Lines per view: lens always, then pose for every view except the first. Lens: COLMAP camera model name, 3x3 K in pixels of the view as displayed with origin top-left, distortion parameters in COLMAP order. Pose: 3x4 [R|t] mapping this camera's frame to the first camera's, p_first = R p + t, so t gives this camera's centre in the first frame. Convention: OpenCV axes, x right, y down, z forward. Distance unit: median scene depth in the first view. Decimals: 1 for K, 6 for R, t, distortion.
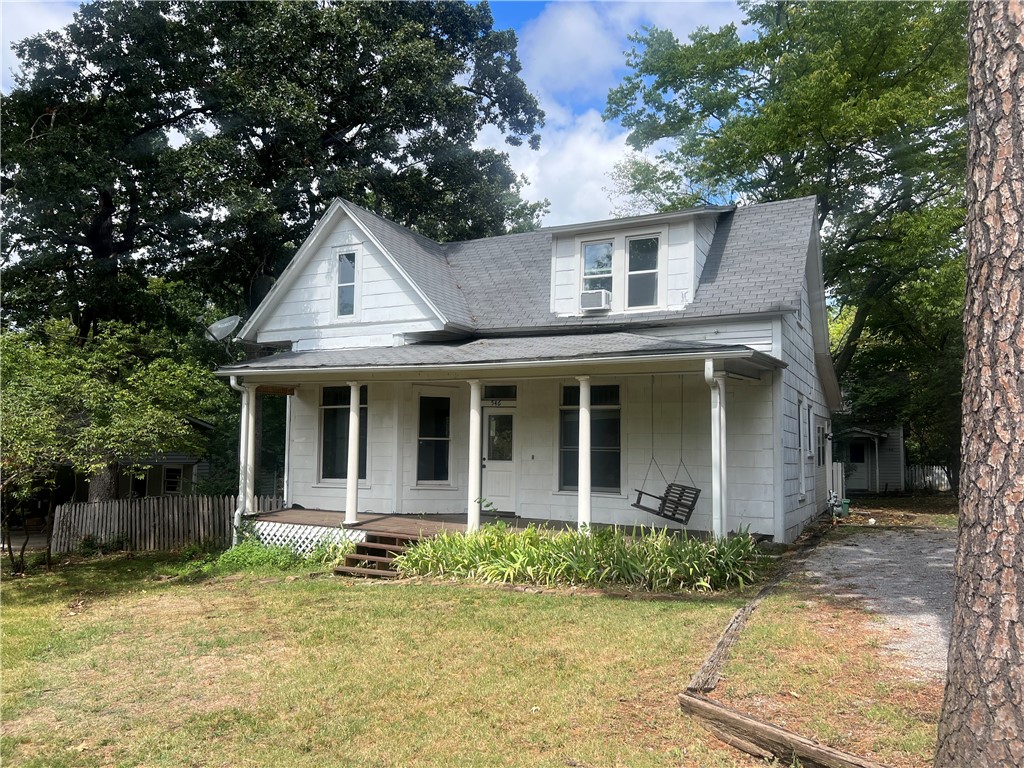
lens RADIAL K [[774.2, 0, 513.2], [0, 774.2, 391.8], [0, 0, 1]] dist [0.053421, -0.063941]
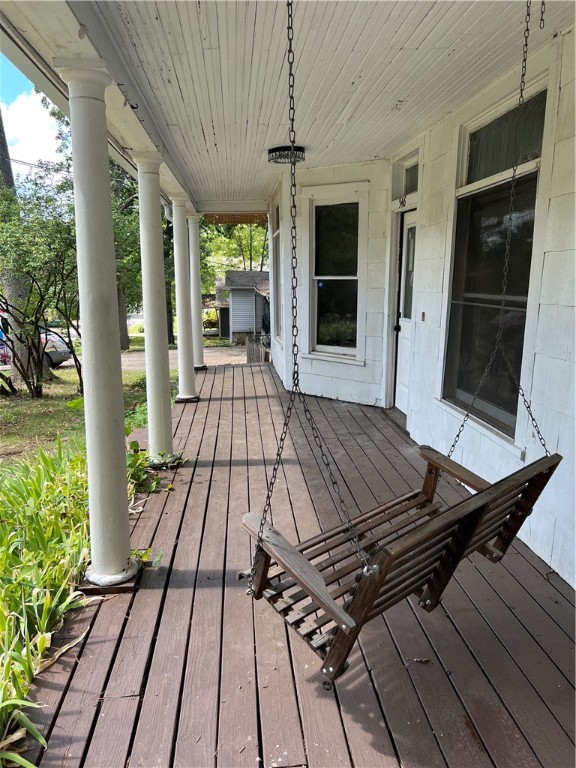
lens RADIAL K [[580.7, 0, 284.5], [0, 580.7, 388.4], [0, 0, 1]] dist [0.053421, -0.063941]
pose [[0.529742, 0.145731, -0.835545, 0.288318], [0.068661, 0.974527, 0.213502, 0.049137], [0.845375, -0.170470, 0.506242, 0.783693]]
